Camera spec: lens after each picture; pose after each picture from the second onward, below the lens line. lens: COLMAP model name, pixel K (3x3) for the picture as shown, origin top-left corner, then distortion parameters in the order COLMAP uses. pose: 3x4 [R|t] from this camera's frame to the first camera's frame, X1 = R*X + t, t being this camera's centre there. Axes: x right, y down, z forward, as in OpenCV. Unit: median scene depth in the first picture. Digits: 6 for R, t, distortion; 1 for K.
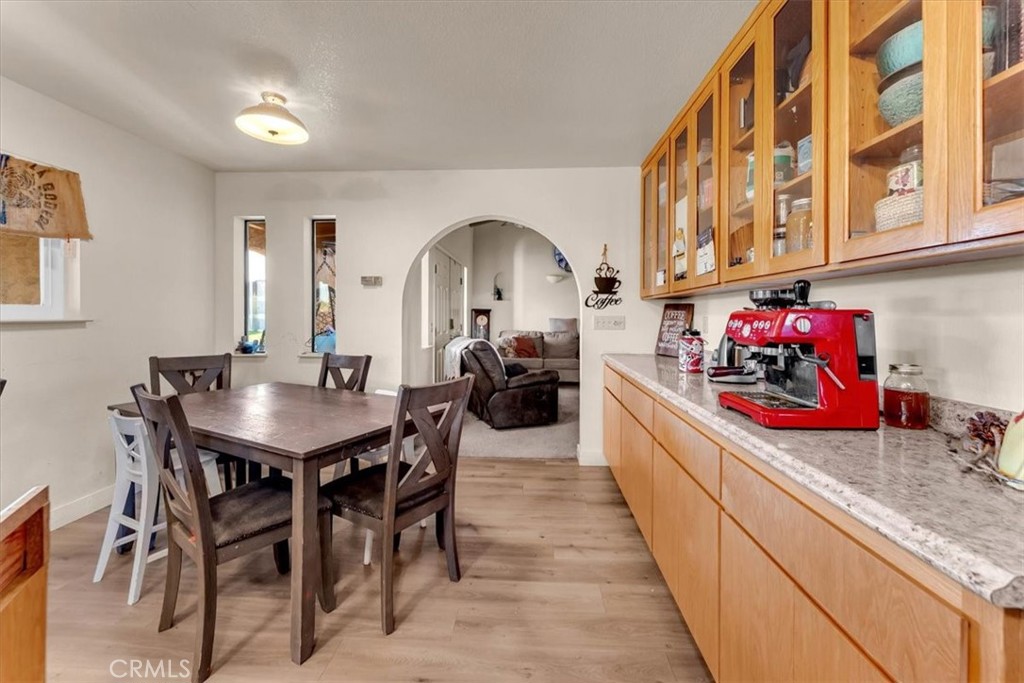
lens RADIAL K [[415.3, 0, 509.4], [0, 415.3, 323.4], [0, 0, 1]] dist [0.000777, -0.000082]
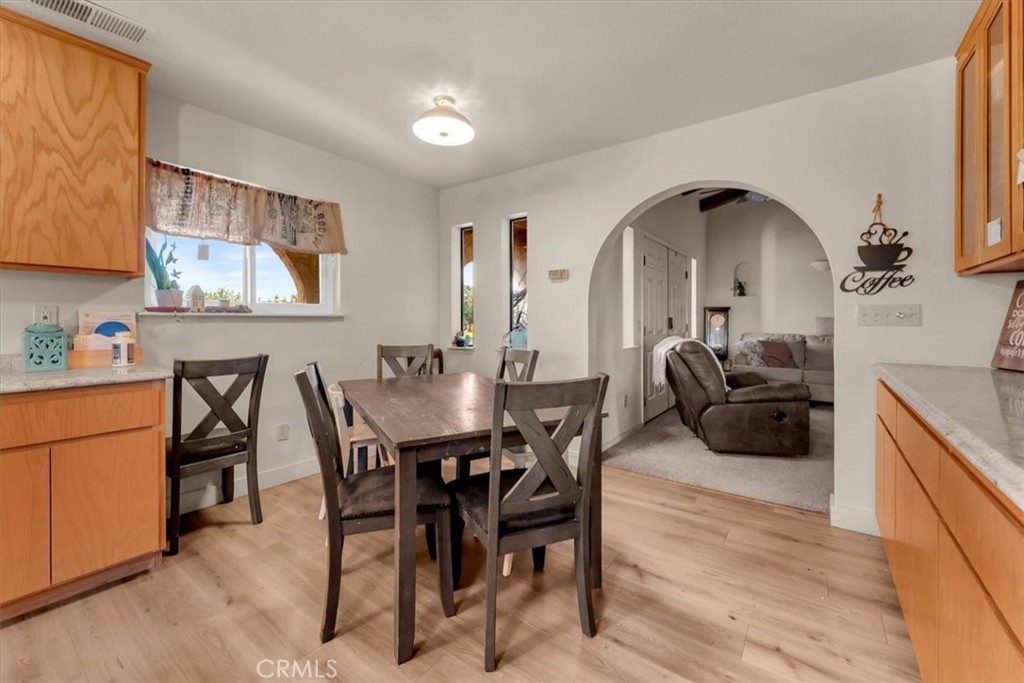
lens RADIAL K [[415.3, 0, 509.4], [0, 415.3, 323.4], [0, 0, 1]] dist [0.000777, -0.000082]
pose [[0.839131, 0.000302, -0.543930, 0.101559], [-0.005254, 0.999958, -0.007551, 0.019702], [0.543905, 0.009194, 0.839097, 0.146813]]
